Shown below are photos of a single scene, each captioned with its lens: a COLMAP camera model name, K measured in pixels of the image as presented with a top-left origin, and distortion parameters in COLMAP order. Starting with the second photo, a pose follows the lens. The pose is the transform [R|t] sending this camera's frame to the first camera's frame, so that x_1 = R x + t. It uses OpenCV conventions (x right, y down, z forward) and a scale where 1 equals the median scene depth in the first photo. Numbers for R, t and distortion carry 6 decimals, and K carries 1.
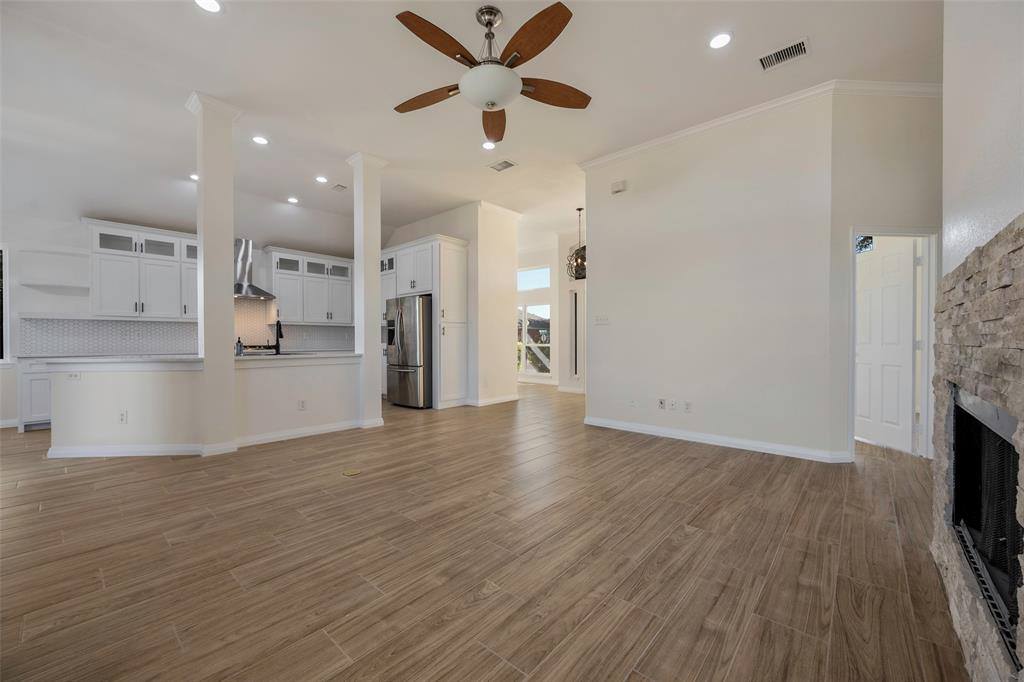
lens RADIAL K [[409.3, 0, 531.3], [0, 409.3, 340.1], [0, 0, 1]] dist [-0.002060, -0.000148]
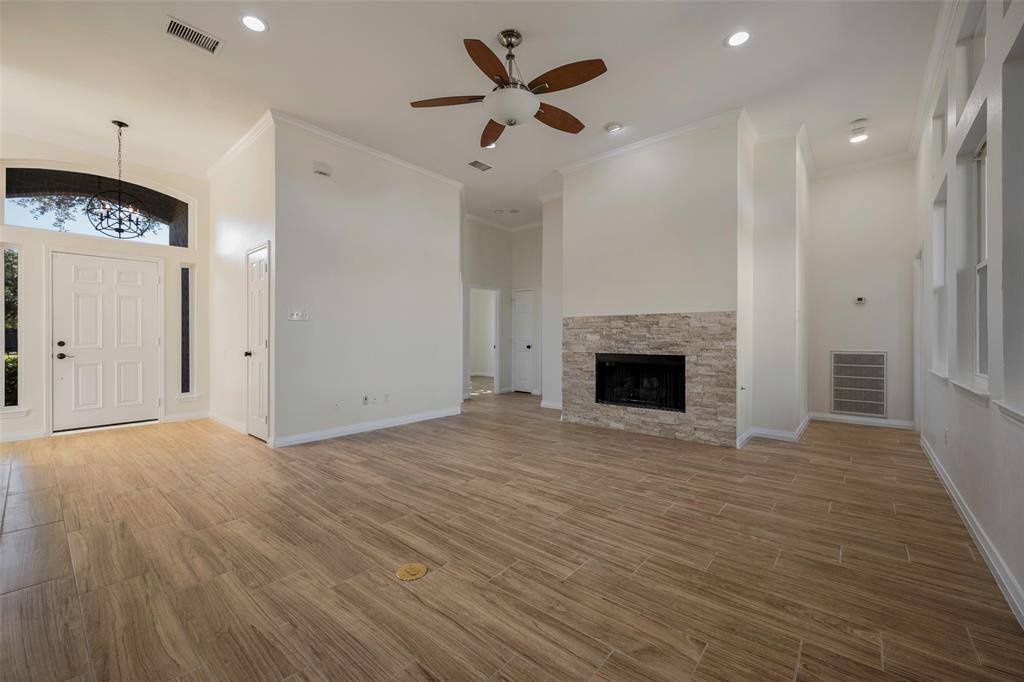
lens RADIAL K [[414.8, 0, 515.6], [0, 414.8, 338.4], [0, 0, 1]] dist [-0.002633, -0.000200]
pose [[-0.017446, 0.001362, 0.999847, -1.247690], [0.000953, 0.999999, -0.001345, -0.001170], [-0.999847, 0.000929, -0.017448, 1.059216]]
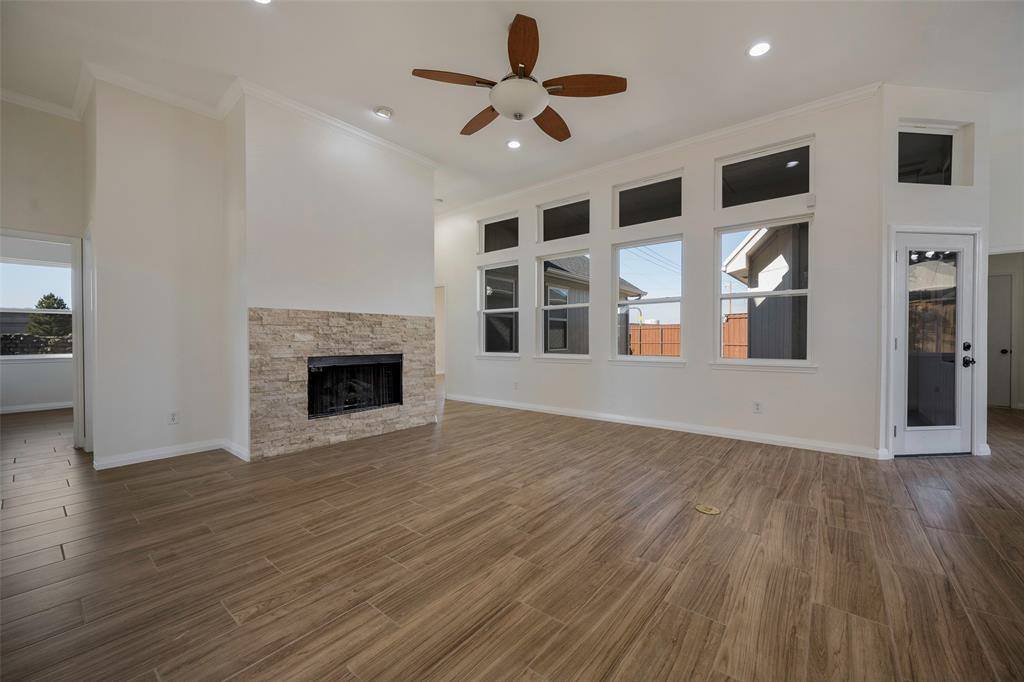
lens RADIAL K [[380.4, 0, 529.8], [0, 380.4, 340.0], [0, 0, 1]] dist [0.001795, 0.000024]
pose [[-0.999104, 0.002758, -0.042226, -0.088031], [0.002503, 0.999978, 0.006100, -0.004118], [0.042242, 0.005989, -0.999089, 2.086939]]
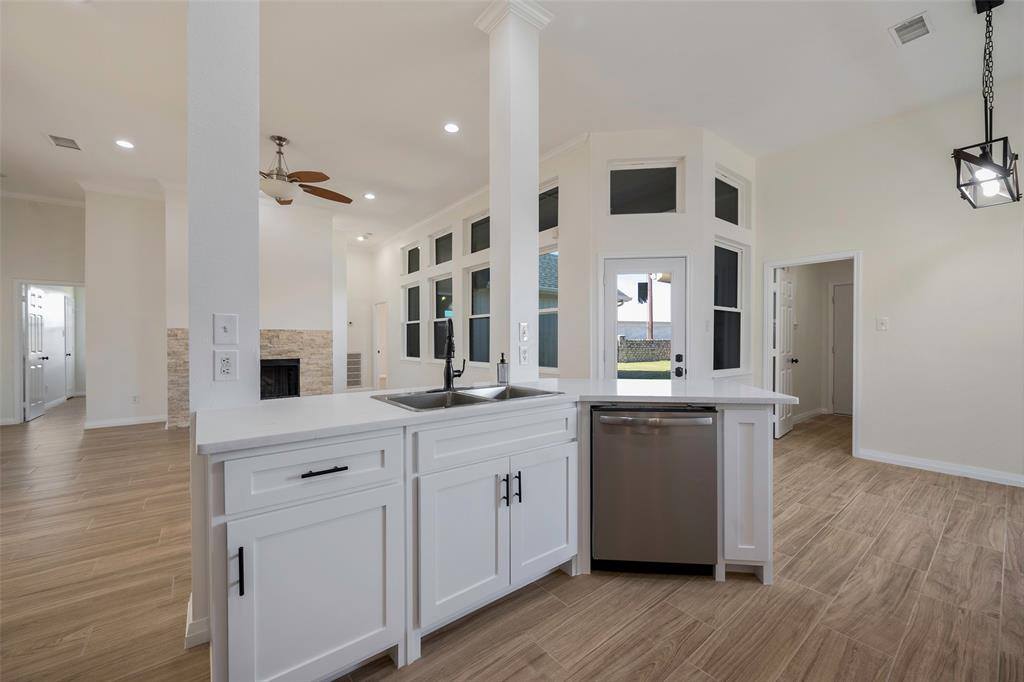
lens RADIAL K [[379.4, 0, 523.7], [0, 379.4, 342.0], [0, 0, 1]] dist [-0.000186, -0.000045]
pose [[-0.985268, 0.002241, 0.171000, -1.305360], [0.003420, 0.999972, 0.006600, -0.043671], [-0.170981, 0.007088, -0.985249, 2.363854]]
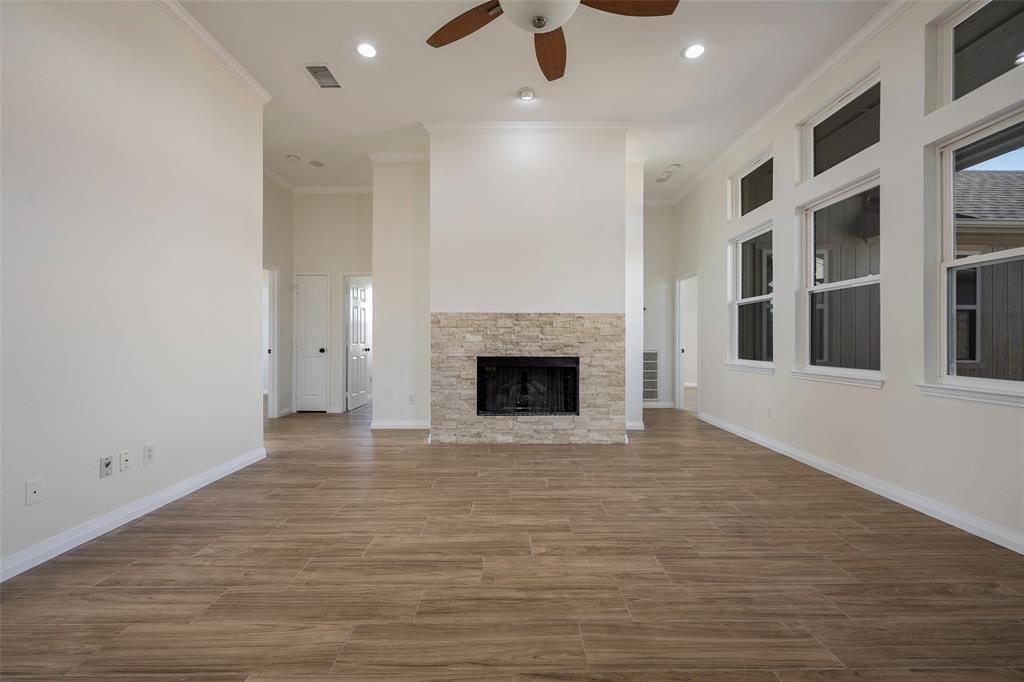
lens RADIAL K [[416.2, 0, 527.4], [0, 416.2, 340.7], [0, 0, 1]] dist [-0.000478, 0.000050]
pose [[-0.668225, -0.001042, 0.743958, -0.672344], [-0.000208, 0.999999, 0.001214, 0.000351], [-0.743959, 0.000656, -0.668225, 1.595604]]
